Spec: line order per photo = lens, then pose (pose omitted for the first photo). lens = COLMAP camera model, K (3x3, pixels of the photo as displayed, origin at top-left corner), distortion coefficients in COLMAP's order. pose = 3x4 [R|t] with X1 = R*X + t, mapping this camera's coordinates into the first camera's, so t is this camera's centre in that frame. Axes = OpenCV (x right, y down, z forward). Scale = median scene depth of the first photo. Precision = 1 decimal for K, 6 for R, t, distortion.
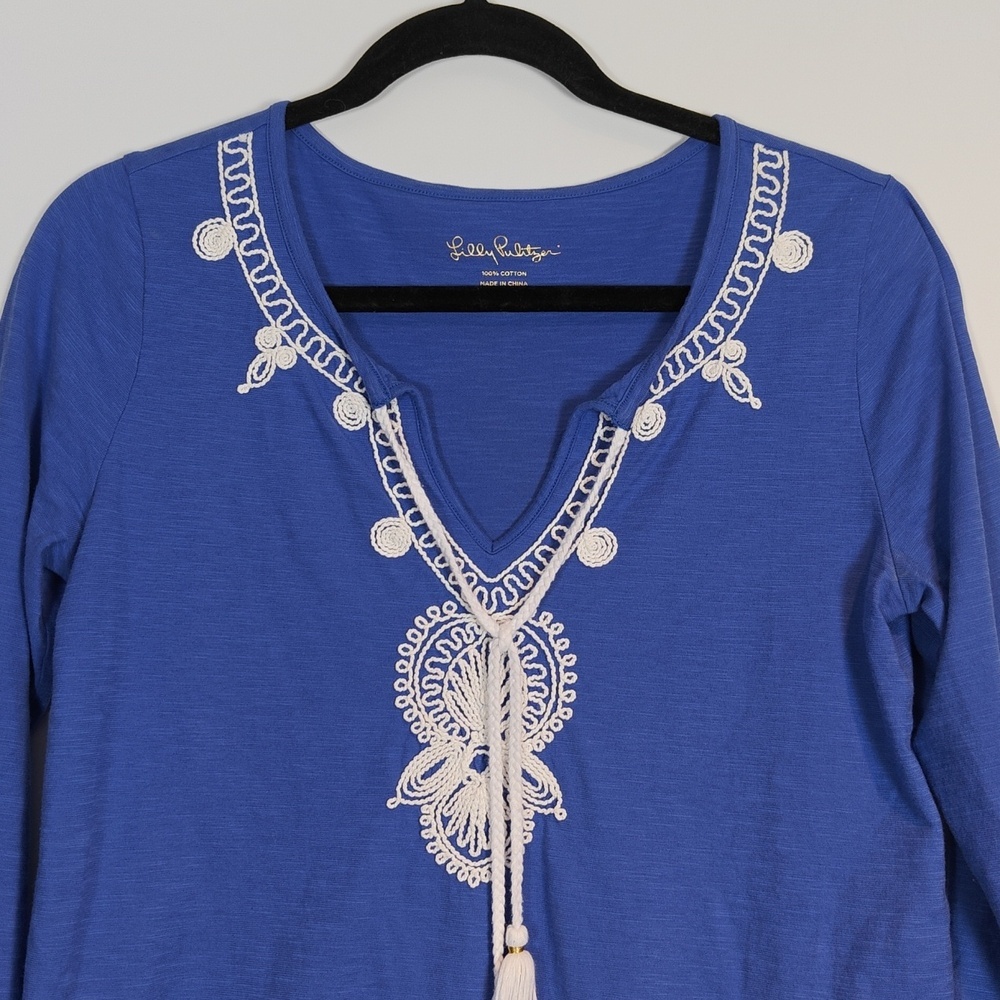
lens RADIAL K [[1556.3, 0, 508.7], [0, 1556.3, 478.7], [0, 0, 1]] dist [0.146744, -0.551901]
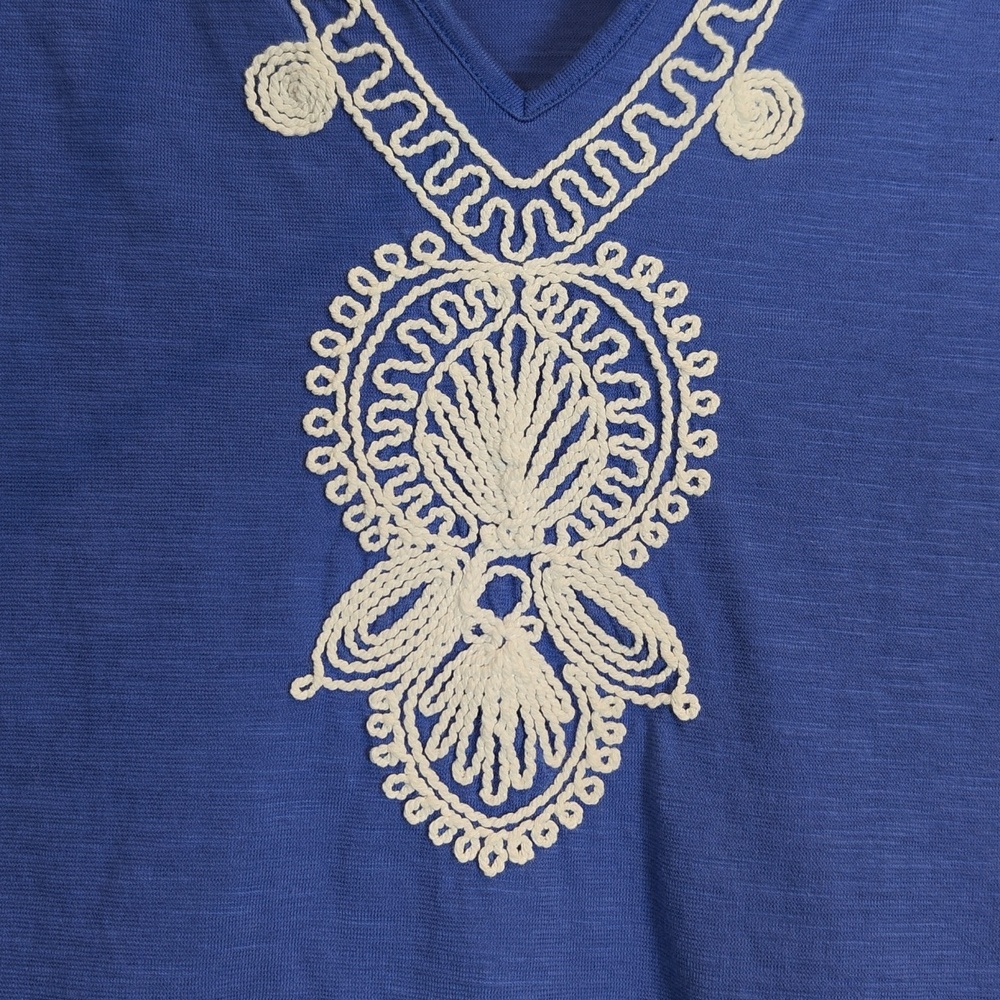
lens RADIAL K [[1556.3, 0, 508.7], [0, 1556.3, 478.7], [0, 0, 1]] dist [0.146744, -0.551901]
pose [[0.998652, -0.010238, 0.050884, -0.038403], [0.007300, 0.998314, 0.057589, 0.123229], [-0.051388, -0.057140, 0.997043, 0.560962]]
